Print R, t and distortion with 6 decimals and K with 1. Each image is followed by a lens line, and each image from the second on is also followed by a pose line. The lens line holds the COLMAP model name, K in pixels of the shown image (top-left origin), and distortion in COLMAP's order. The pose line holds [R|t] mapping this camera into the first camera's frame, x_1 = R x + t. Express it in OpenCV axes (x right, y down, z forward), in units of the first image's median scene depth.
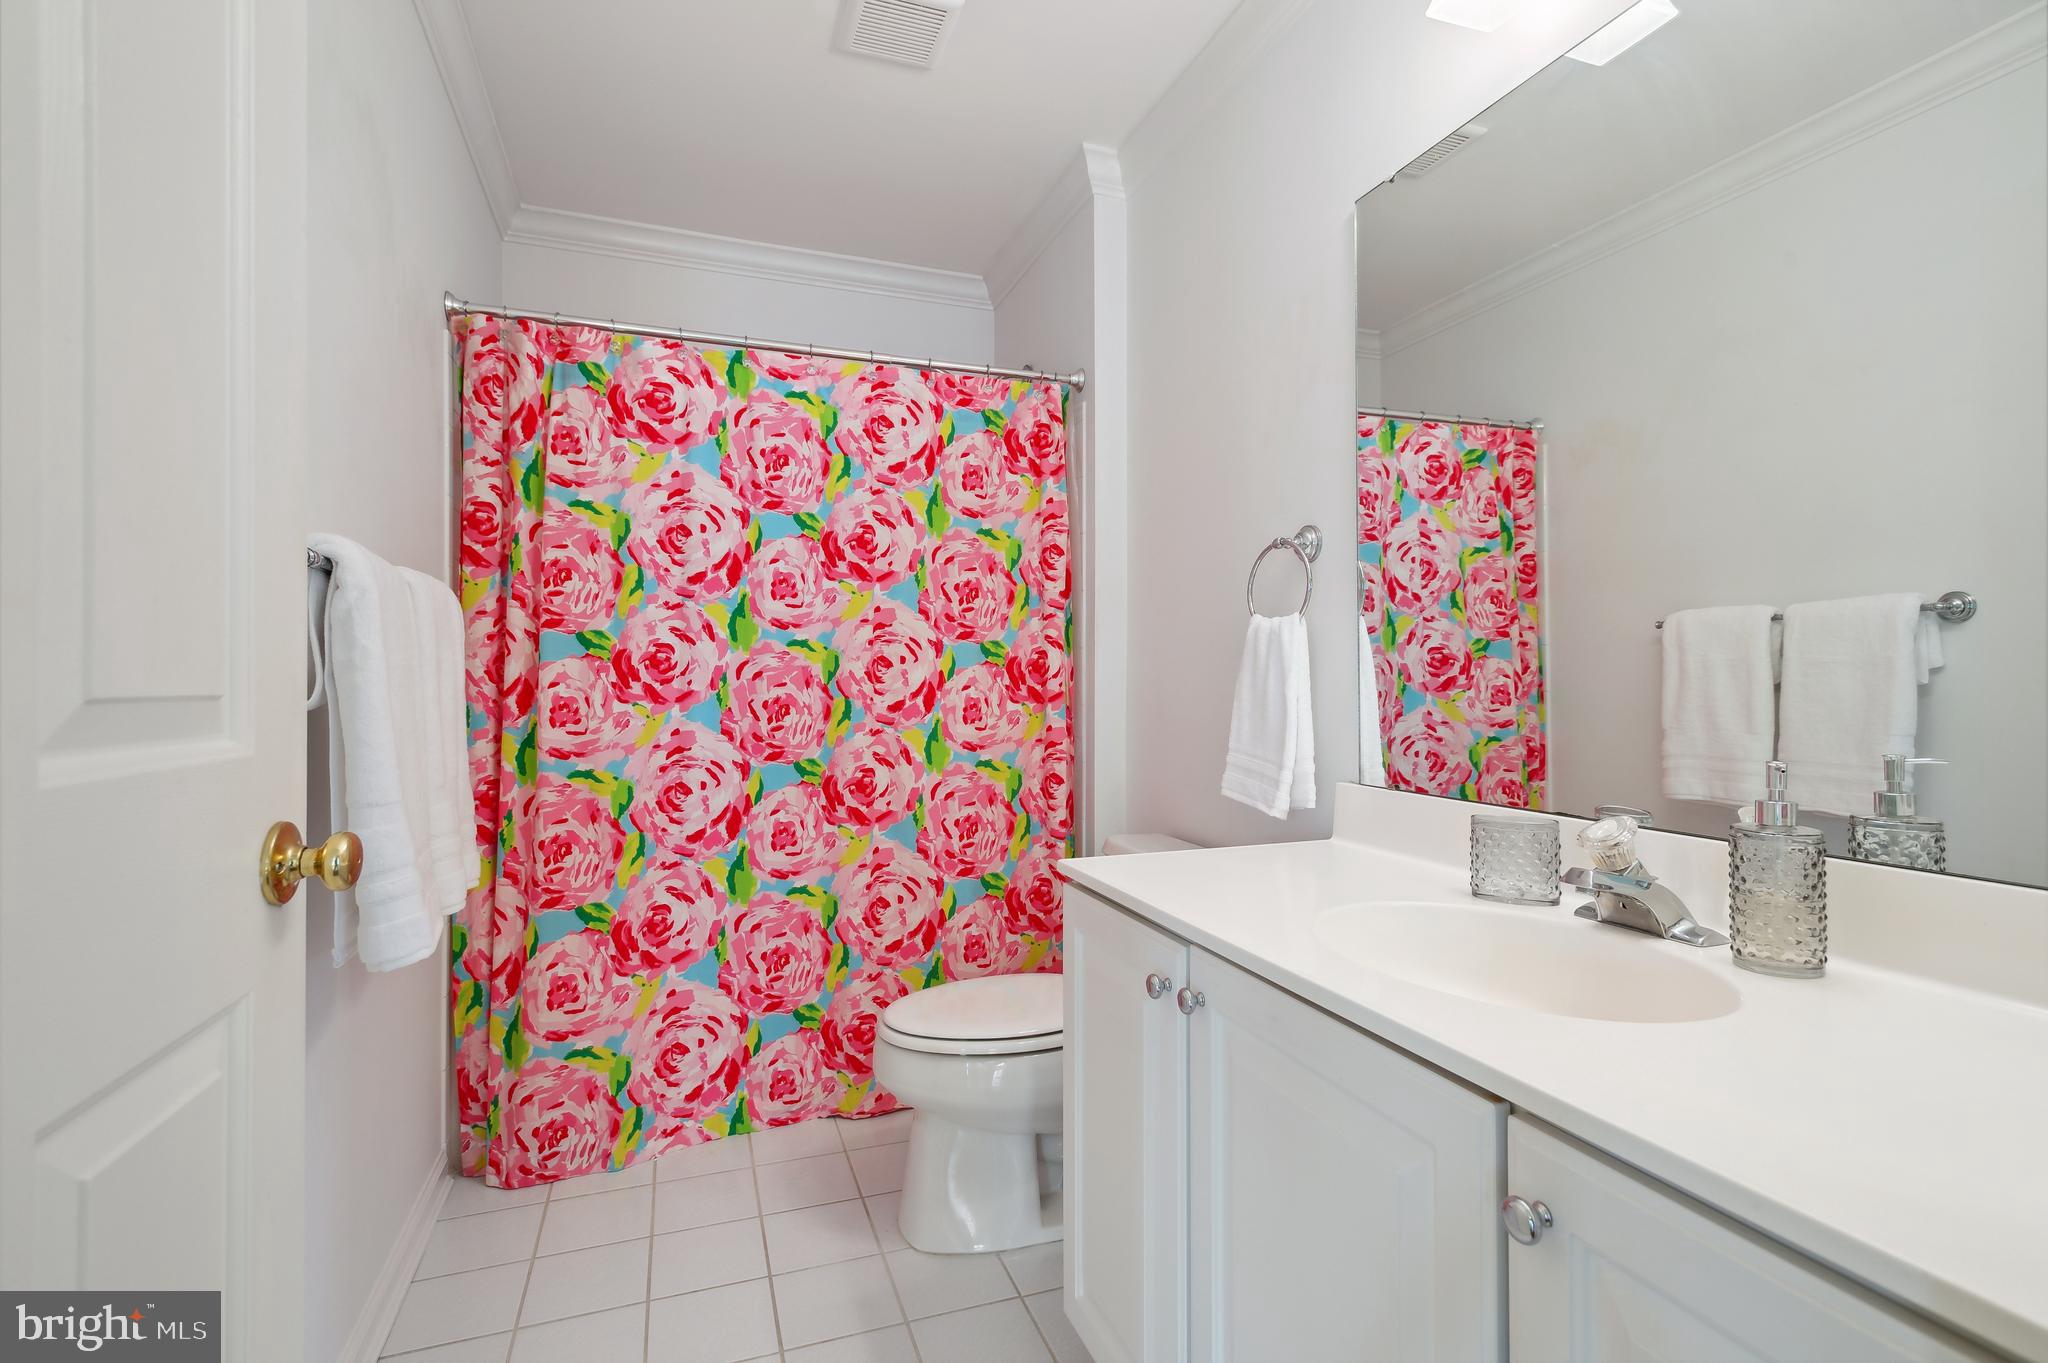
lens RADIAL K [[972.1, 0, 1013.5], [0, 972.1, 691.8], [0, 0, 1]] dist [0.011194, -0.001811]
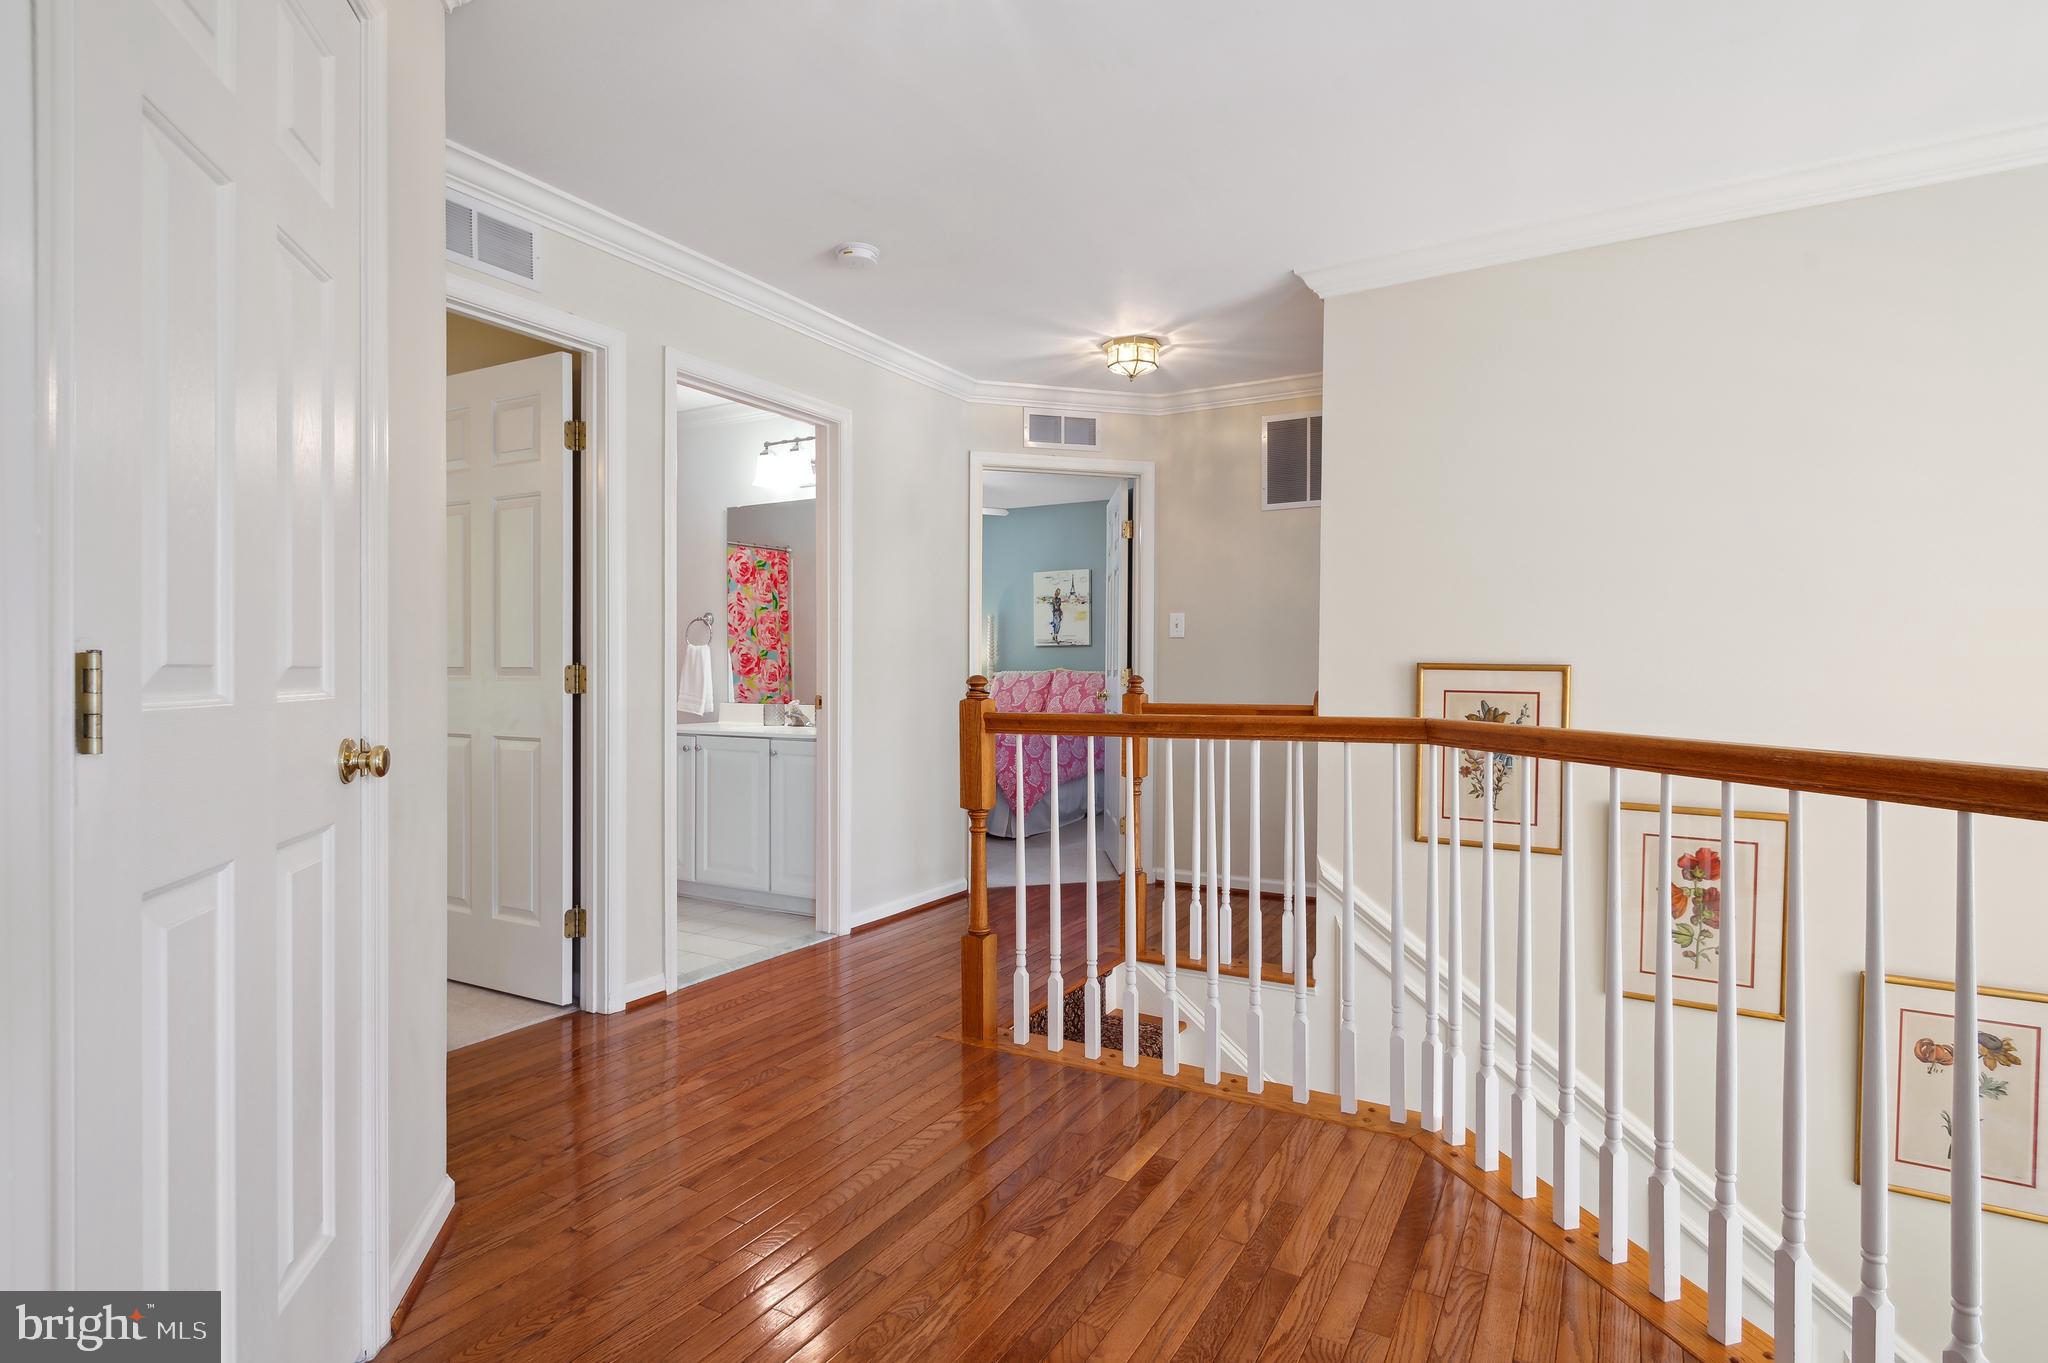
lens RADIAL K [[1018.4, 0, 1024.0], [0, 1018.4, 681.5], [0, 0, 1]] dist [0.001349, 0.000060]
pose [[0.764554, 0.001959, 0.644556, -0.521877], [-0.000998, 0.999998, -0.001855, 0.017859], [-0.644559, 0.000775, 0.764555, -1.069849]]
